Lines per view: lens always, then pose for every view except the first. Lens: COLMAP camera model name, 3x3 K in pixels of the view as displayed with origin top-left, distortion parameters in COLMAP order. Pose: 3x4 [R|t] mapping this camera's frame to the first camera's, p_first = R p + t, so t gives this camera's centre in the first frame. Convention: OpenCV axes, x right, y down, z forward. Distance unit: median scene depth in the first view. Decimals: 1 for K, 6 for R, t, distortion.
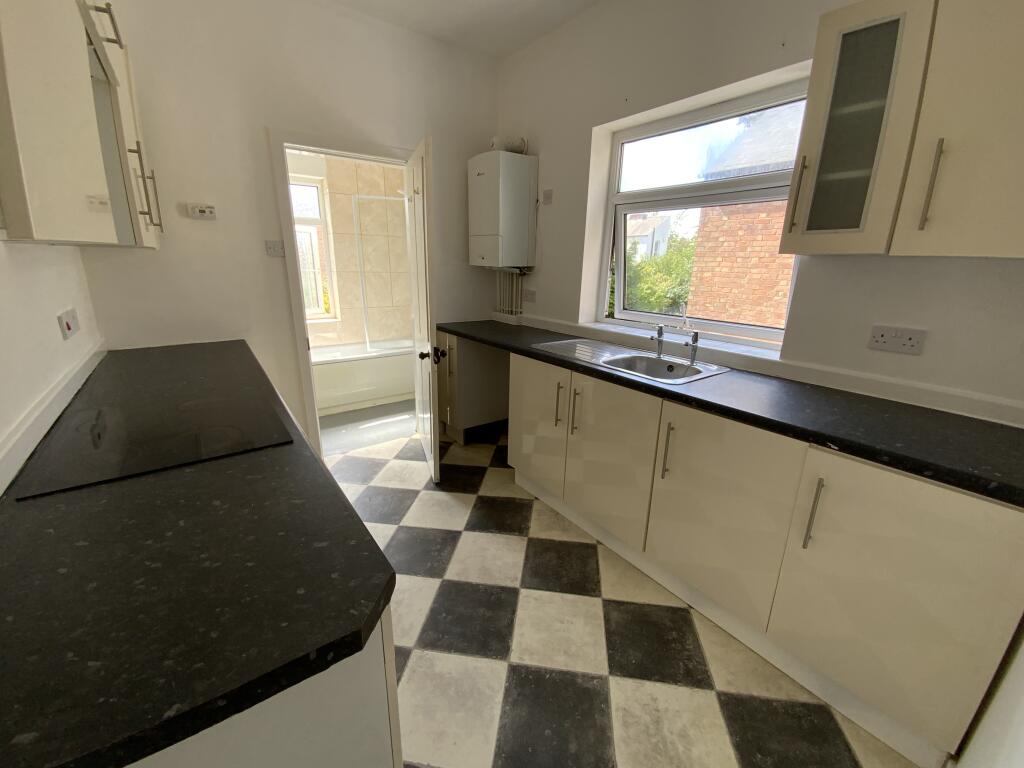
lens RADIAL K [[417.4, 0, 510.9], [0, 417.4, 380.3], [0, 0, 1]] dist [0.033747, -0.018637]
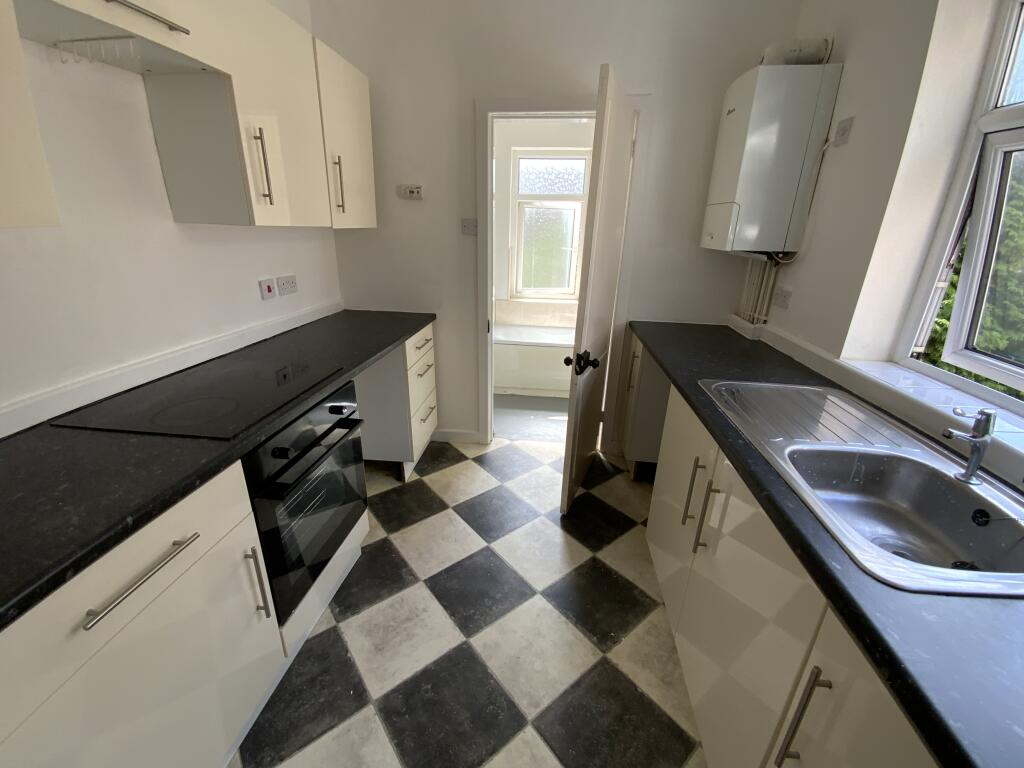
lens RADIAL K [[417.5, 0, 515.5], [0, 417.5, 382.3], [0, 0, 1]] dist [0.030559, -0.025694]
pose [[0.729604, 0.235259, -0.642130, 0.228223], [-0.198306, 0.971404, 0.130576, -0.099250], [0.654487, 0.032069, 0.755393, 0.315371]]
